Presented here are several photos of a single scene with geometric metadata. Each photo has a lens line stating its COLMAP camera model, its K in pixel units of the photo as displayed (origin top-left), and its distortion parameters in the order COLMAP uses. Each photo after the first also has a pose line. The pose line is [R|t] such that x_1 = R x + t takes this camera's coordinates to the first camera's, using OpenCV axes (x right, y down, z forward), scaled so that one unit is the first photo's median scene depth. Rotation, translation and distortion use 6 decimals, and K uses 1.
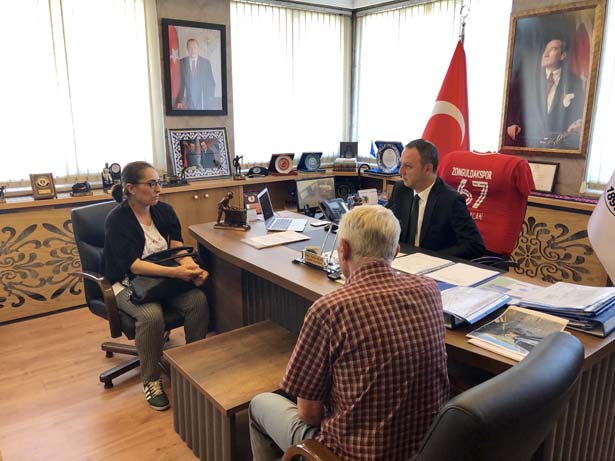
lens RADIAL K [[500.6, 0, 307.5], [0, 500.6, 230.5], [0, 0, 1]] dist [0.076742, -0.203839]
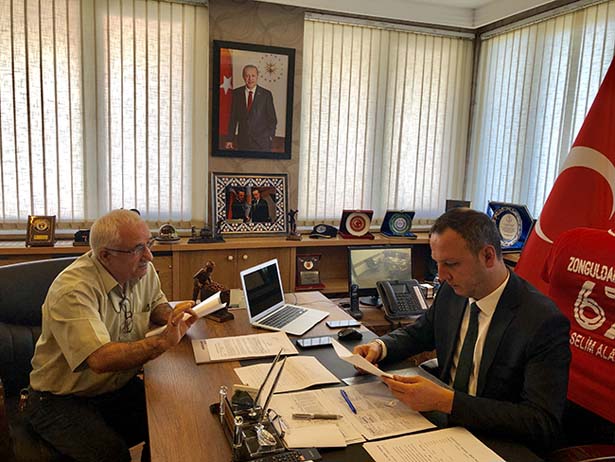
lens RADIAL K [[500.6, 0, 307.5], [0, 500.6, 231.0], [0, 0, 1]] dist [0.076742, -0.203839]
pose [[0.946001, 0.077799, -0.314691, 0.130534], [-0.109375, 0.990451, -0.083933, -0.052514], [0.305156, 0.113820, 0.945476, 0.272161]]
